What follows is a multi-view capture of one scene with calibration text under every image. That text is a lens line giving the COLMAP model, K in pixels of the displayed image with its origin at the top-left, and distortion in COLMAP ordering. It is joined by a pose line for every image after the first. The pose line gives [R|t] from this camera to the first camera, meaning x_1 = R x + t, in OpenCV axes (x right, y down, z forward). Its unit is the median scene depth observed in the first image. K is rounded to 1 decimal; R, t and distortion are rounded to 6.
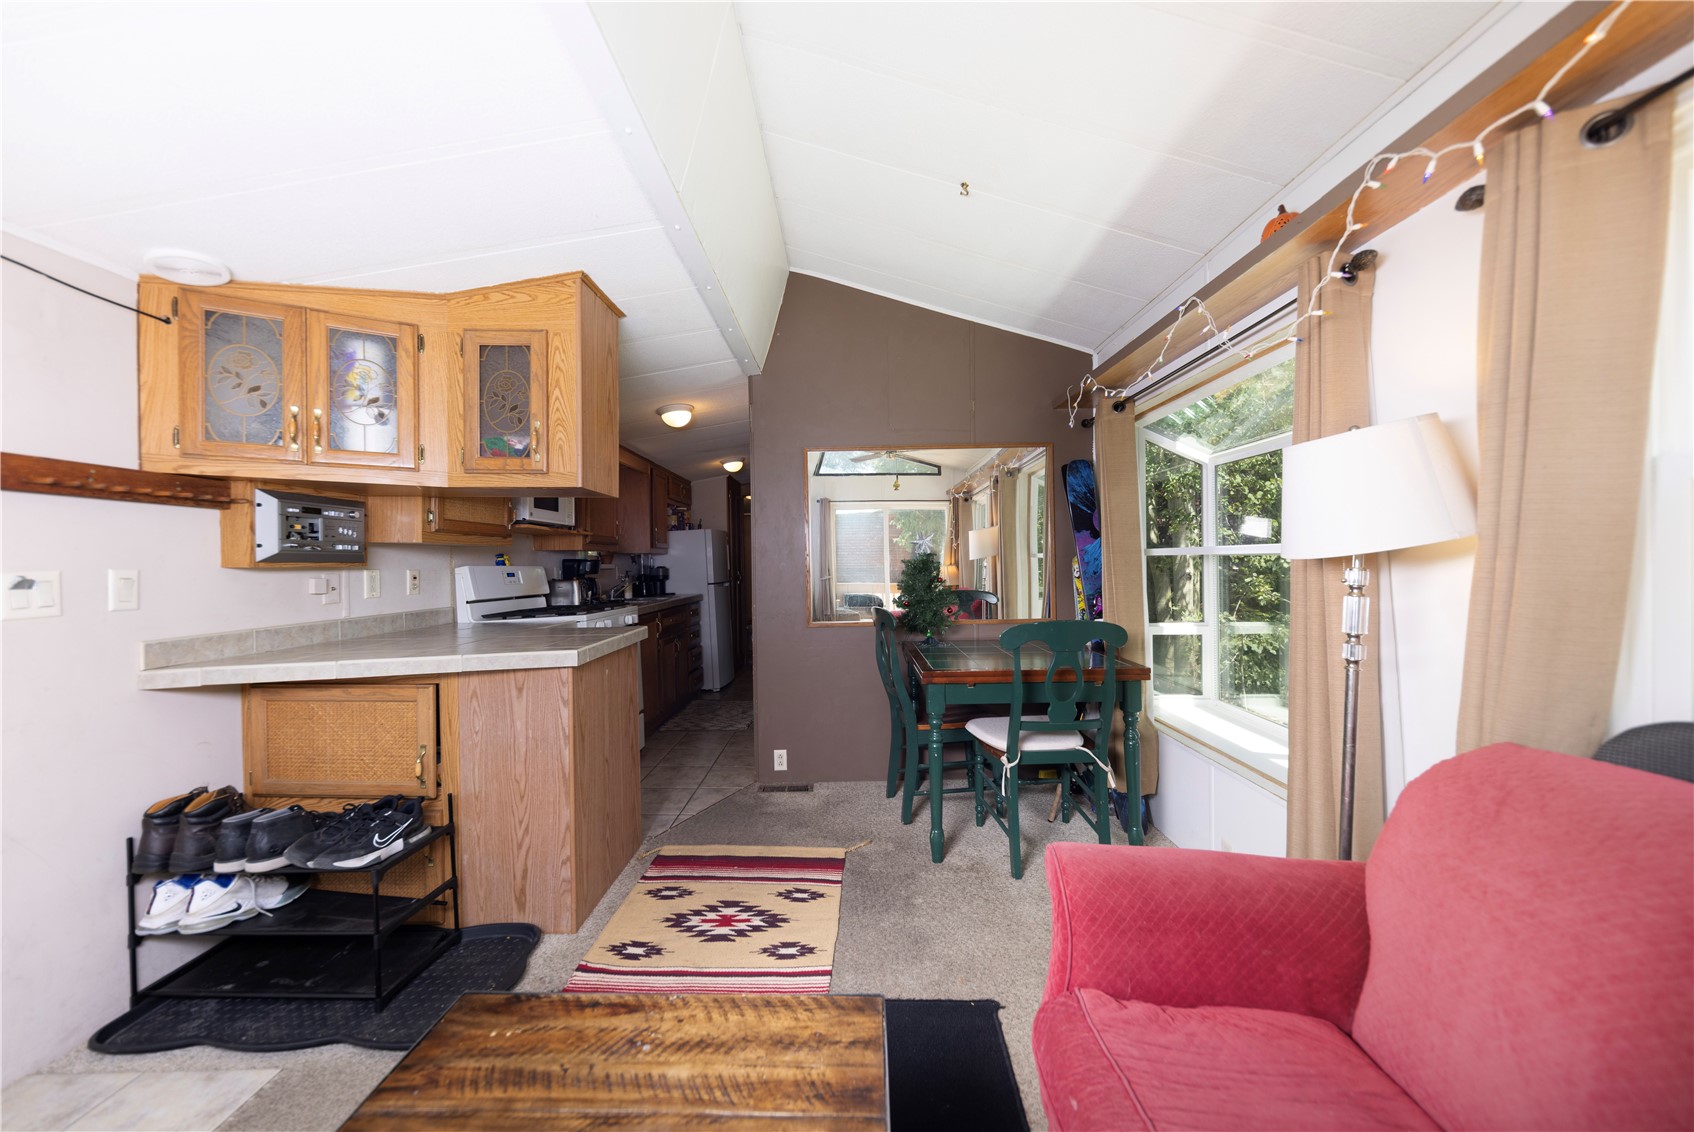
lens RADIAL K [[589.7, 0, 850.9], [0, 589.7, 564.9], [0, 0, 1]] dist [0.000533, 0.000008]
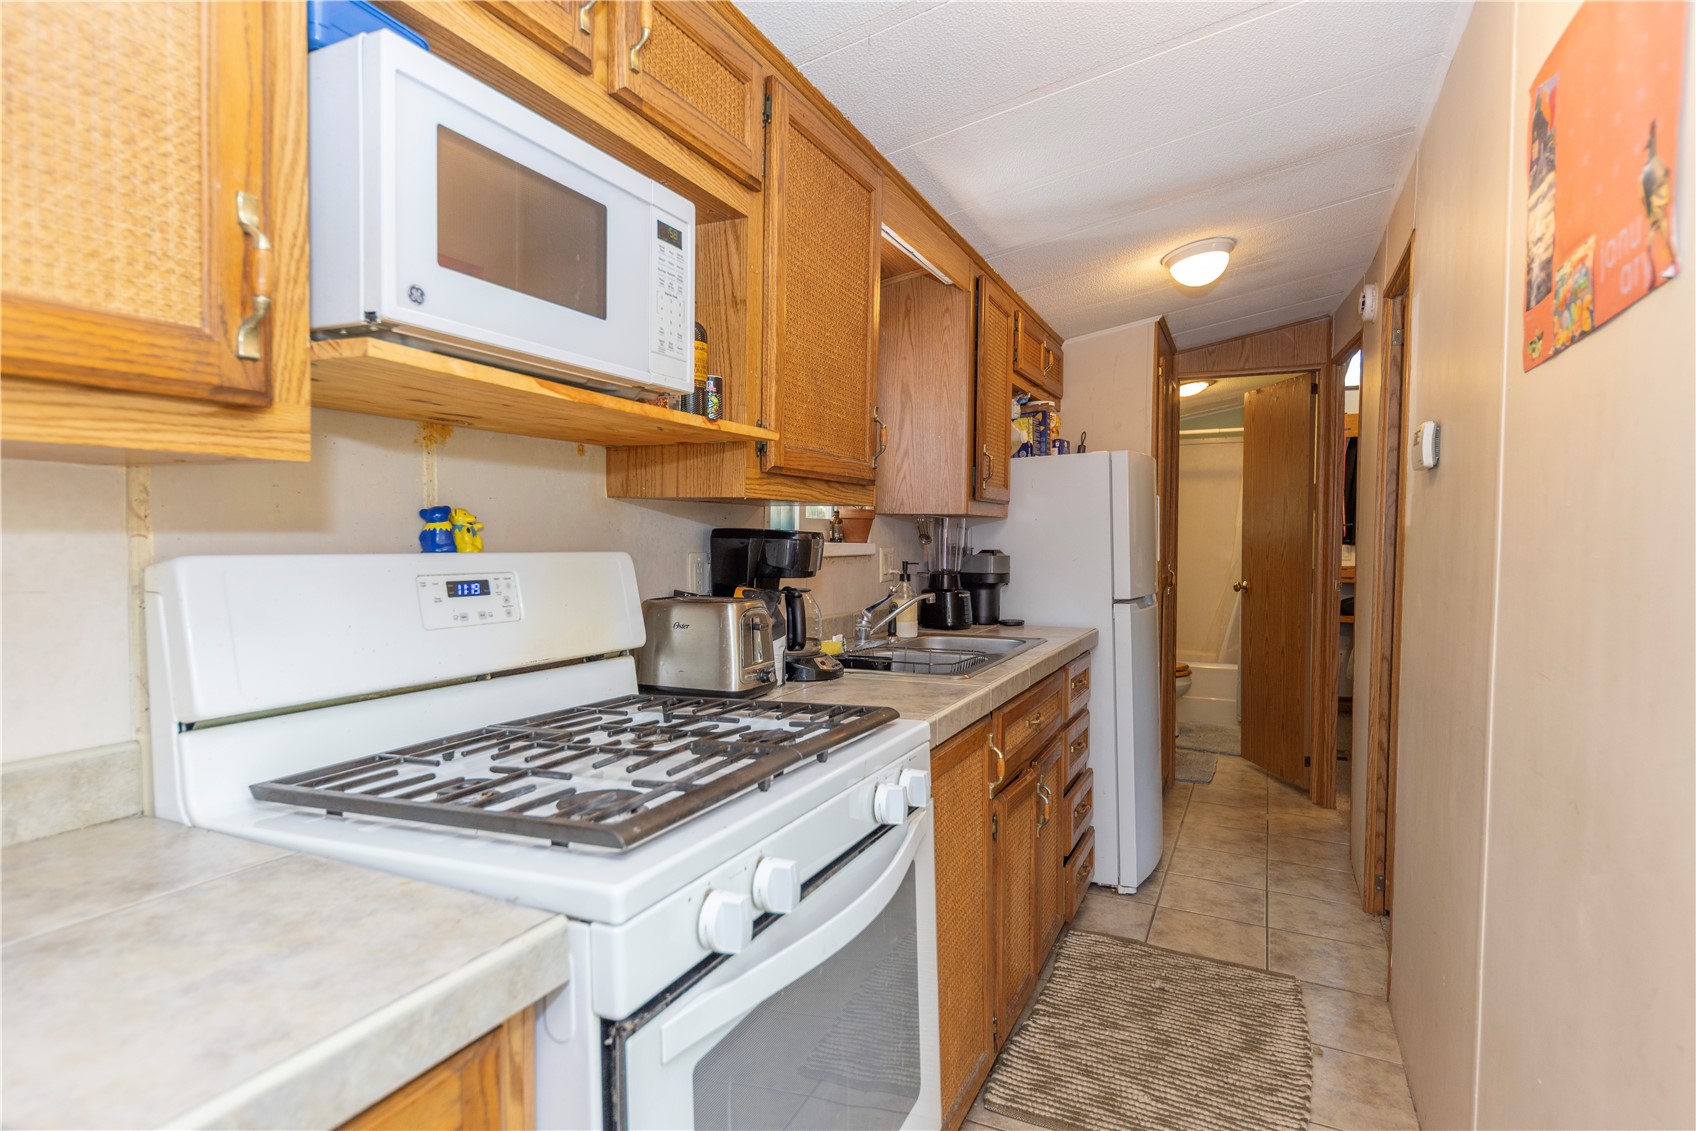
lens RADIAL K [[887.6, 0, 850.0], [0, 887.6, 559.5], [0, 0, 1]] dist [-0.000018, -0.000007]
pose [[0.905215, 0.030818, -0.423834, -0.183893], [-0.020490, 0.999372, 0.028905, -0.007226], [0.424459, -0.017480, 0.905278, 0.505294]]
